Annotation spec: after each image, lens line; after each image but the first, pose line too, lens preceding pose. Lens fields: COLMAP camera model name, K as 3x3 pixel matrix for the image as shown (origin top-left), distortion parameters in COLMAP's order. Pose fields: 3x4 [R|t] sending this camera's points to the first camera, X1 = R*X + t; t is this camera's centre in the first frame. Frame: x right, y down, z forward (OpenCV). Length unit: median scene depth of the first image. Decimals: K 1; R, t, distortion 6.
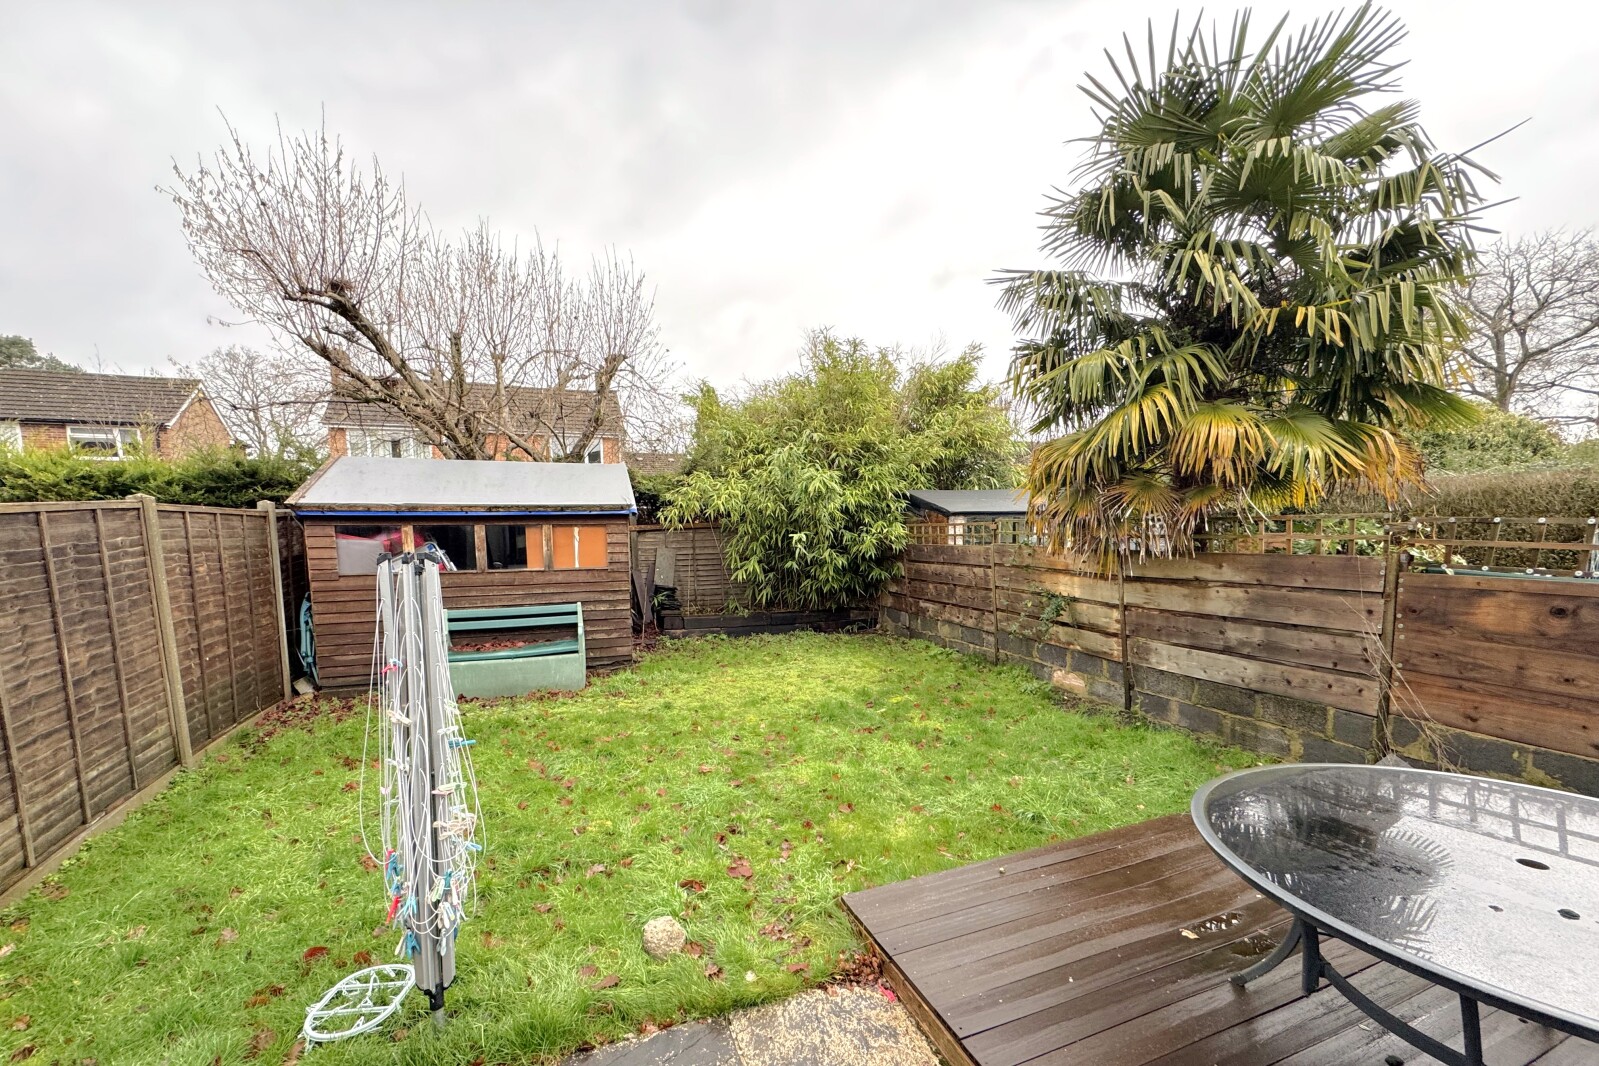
lens RADIAL K [[641.0, 0, 806.6], [0, 641.0, 512.4], [0, 0, 1]] dist [-0.000347, 0.000295]
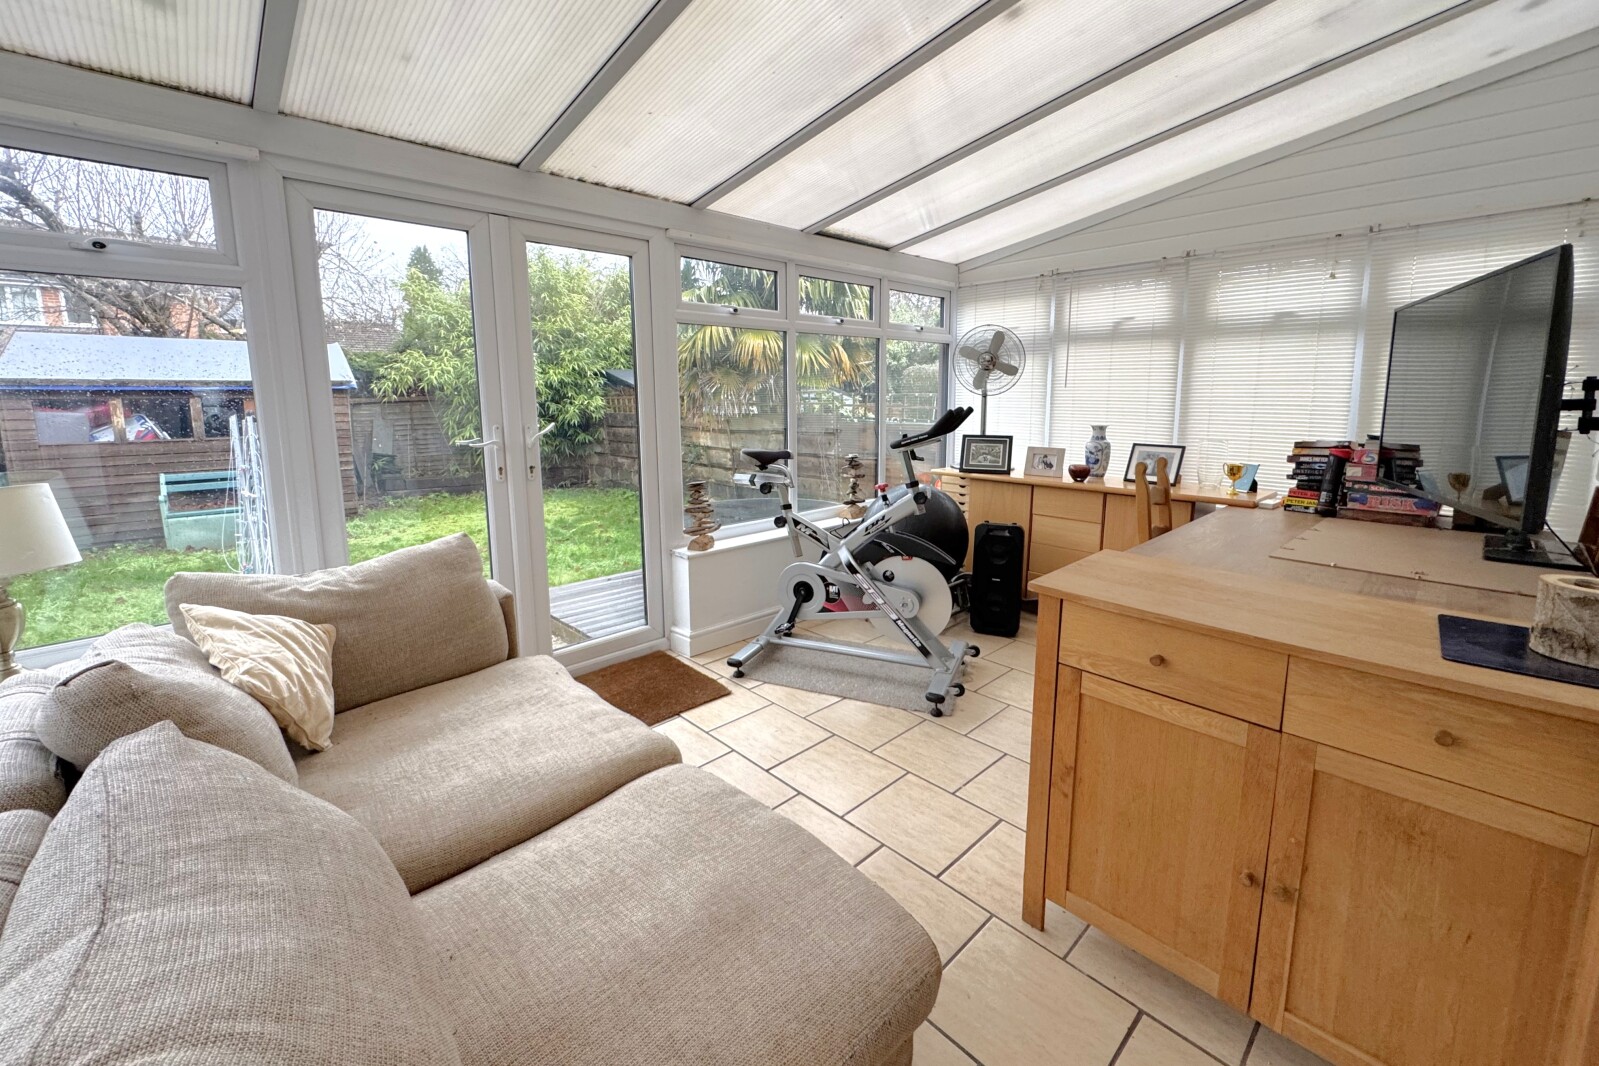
lens RADIAL K [[647.2, 0, 797.3], [0, 647.2, 456.8], [0, 0, 1]] dist [-0.000812, -0.000009]
pose [[0.933729, -0.034592, 0.356304, 0.055444], [-0.004404, 0.994135, 0.108058, -0.004326], [-0.357953, -0.102466, 0.928100, -0.343297]]
